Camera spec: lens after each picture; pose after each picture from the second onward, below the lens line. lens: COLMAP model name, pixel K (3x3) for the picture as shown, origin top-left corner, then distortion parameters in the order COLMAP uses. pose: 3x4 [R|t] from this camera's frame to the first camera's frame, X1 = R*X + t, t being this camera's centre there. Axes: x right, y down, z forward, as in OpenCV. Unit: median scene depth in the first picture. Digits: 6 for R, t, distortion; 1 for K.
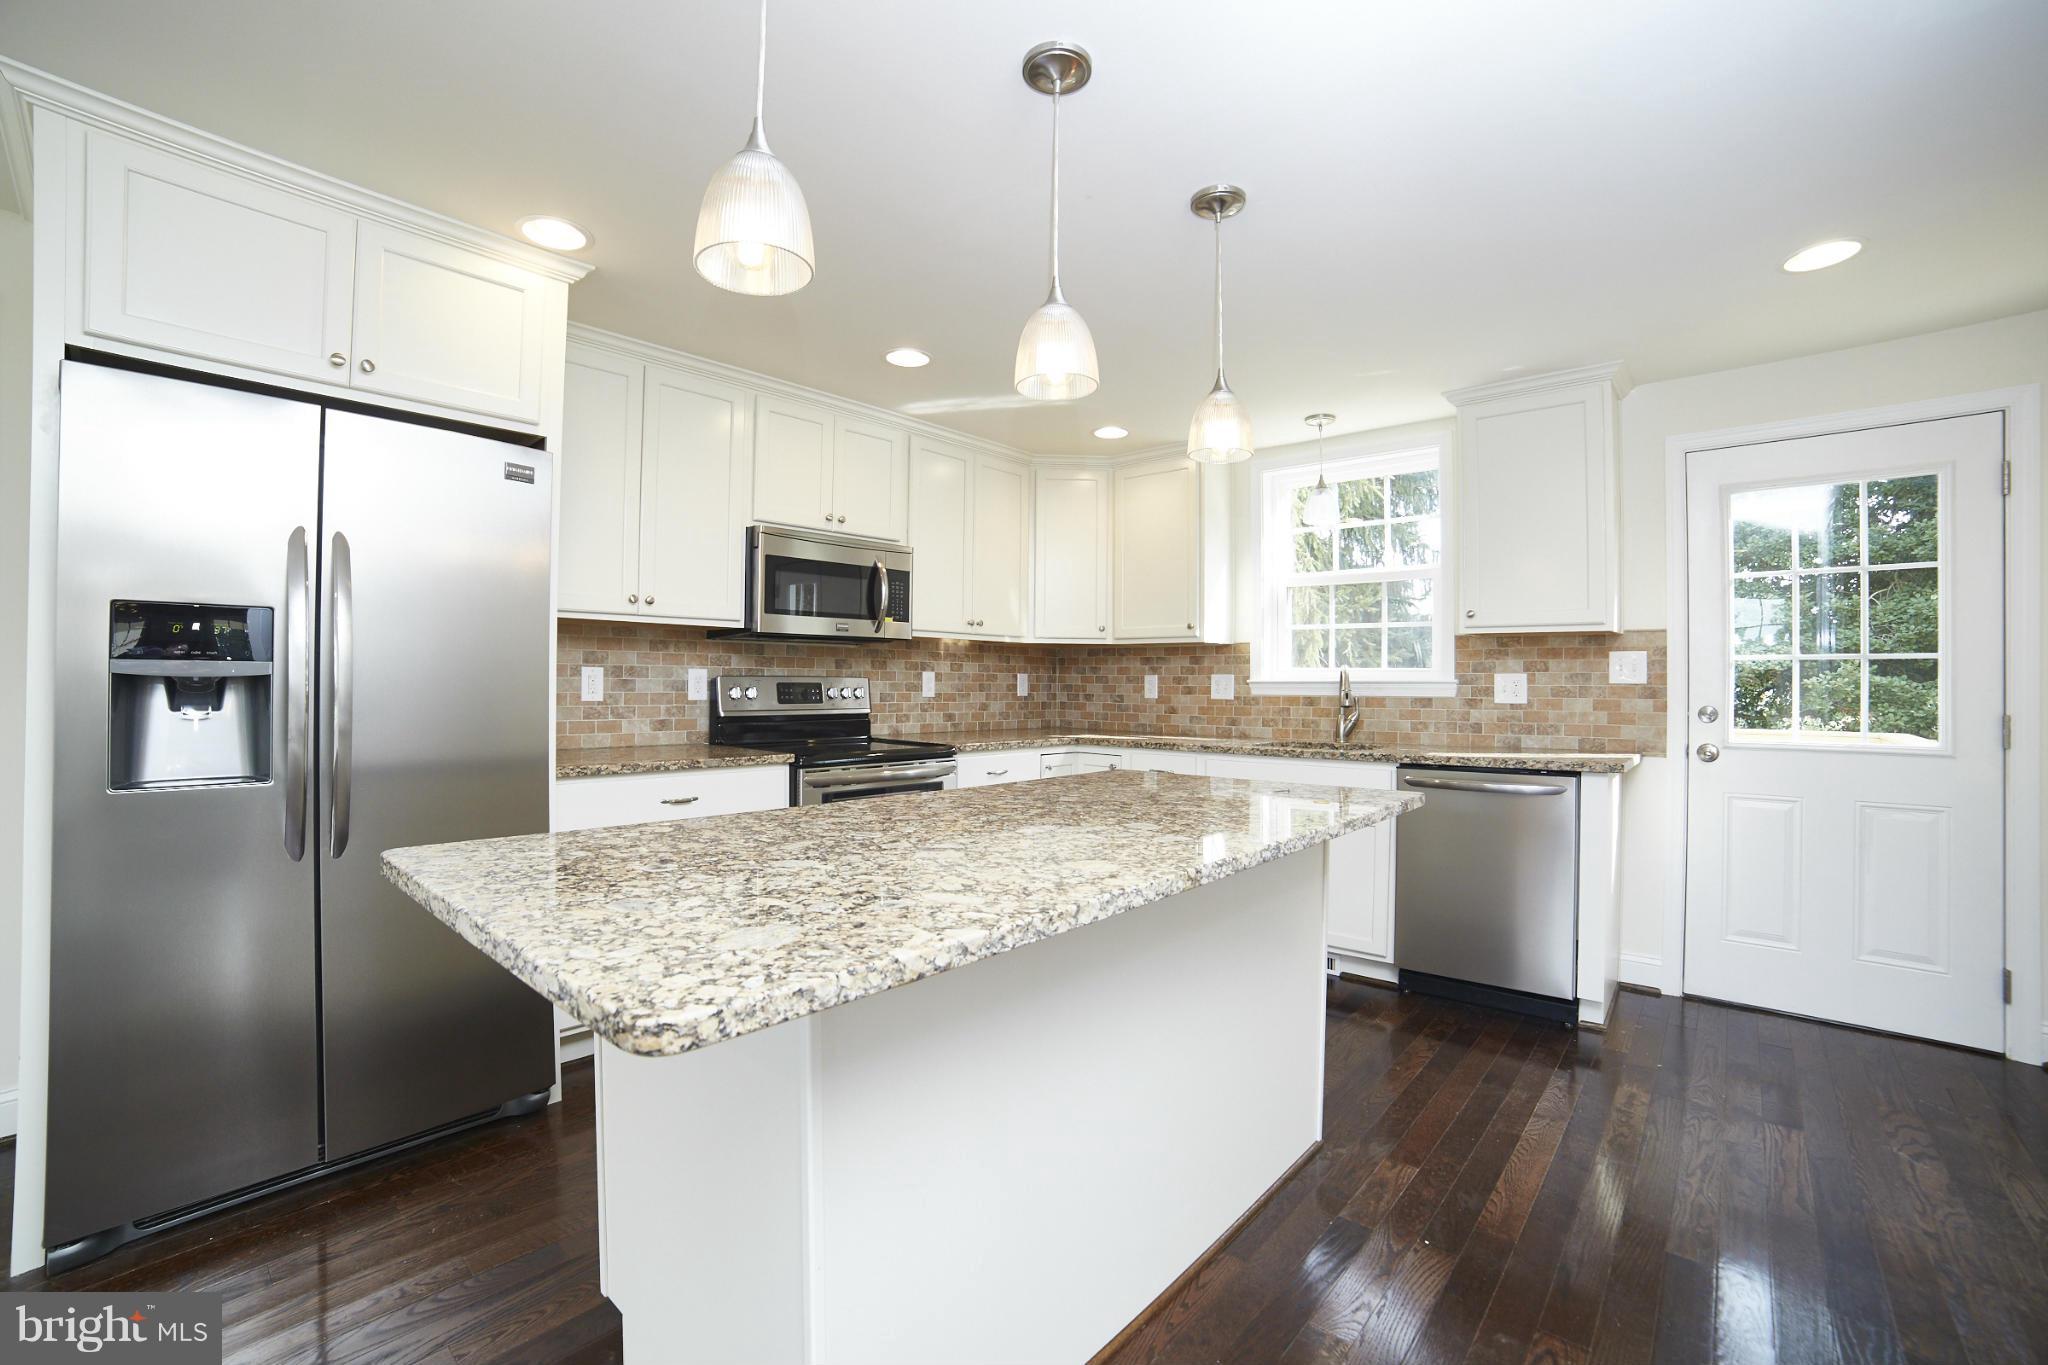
lens RADIAL K [[872.1, 0, 1017.0], [0, 872.1, 672.9], [0, 0, 1]] dist [-0.113709, 0.041273]
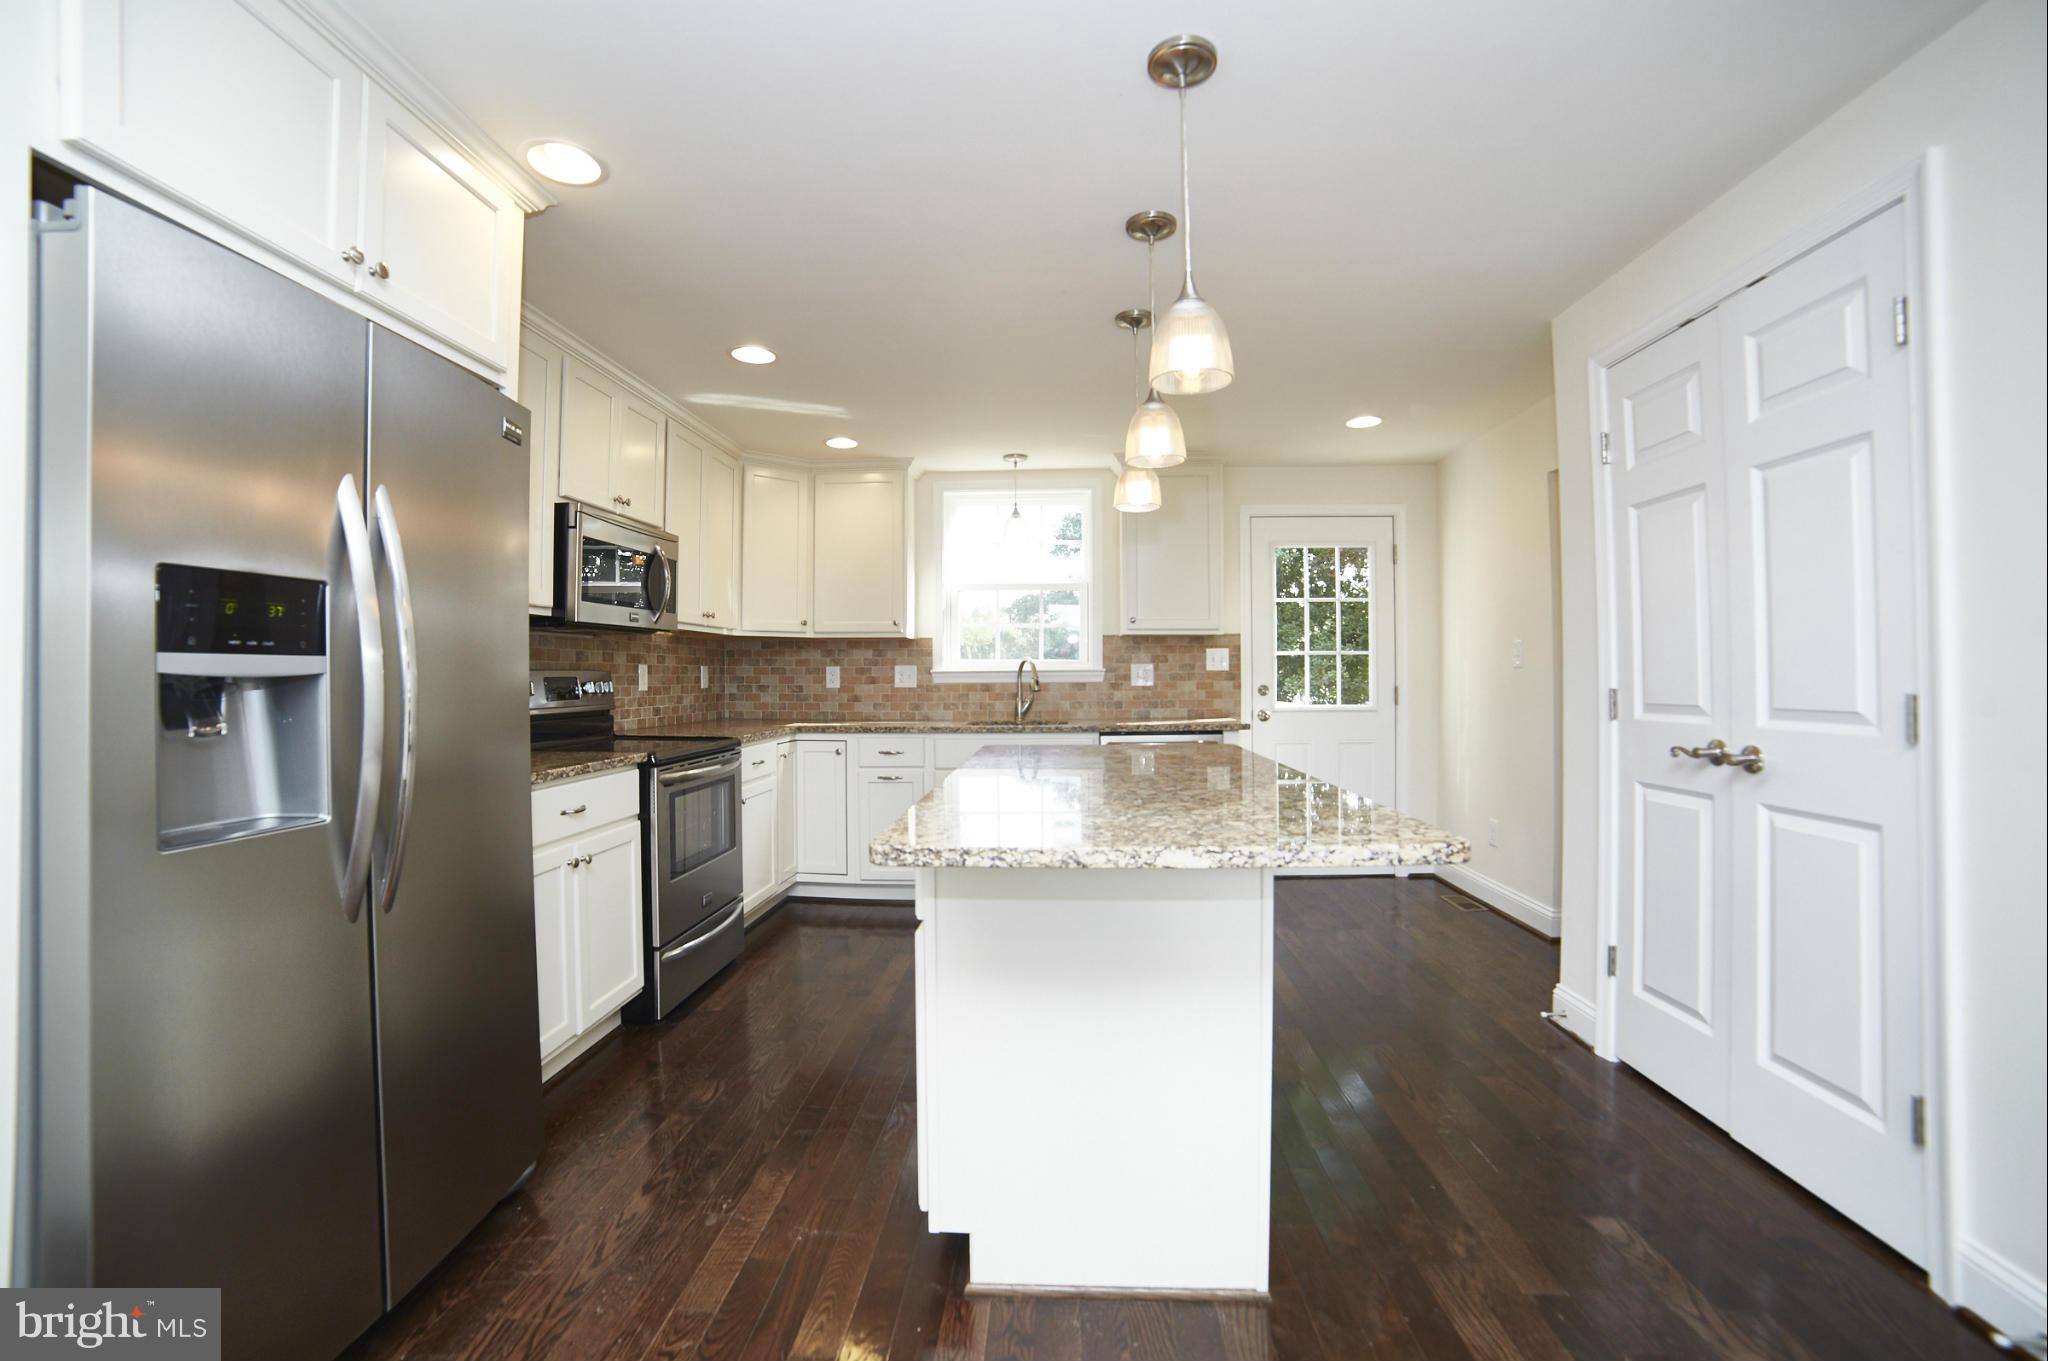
lens RADIAL K [[872.1, 0, 1017.0], [0, 872.1, 670.9], [0, 0, 1]] dist [-0.113709, 0.041273]
pose [[0.787198, -0.009020, 0.616635, -0.410842], [0.003377, 0.999941, 0.010316, -0.002963], [-0.616691, -0.006039, 0.787182, 0.014501]]
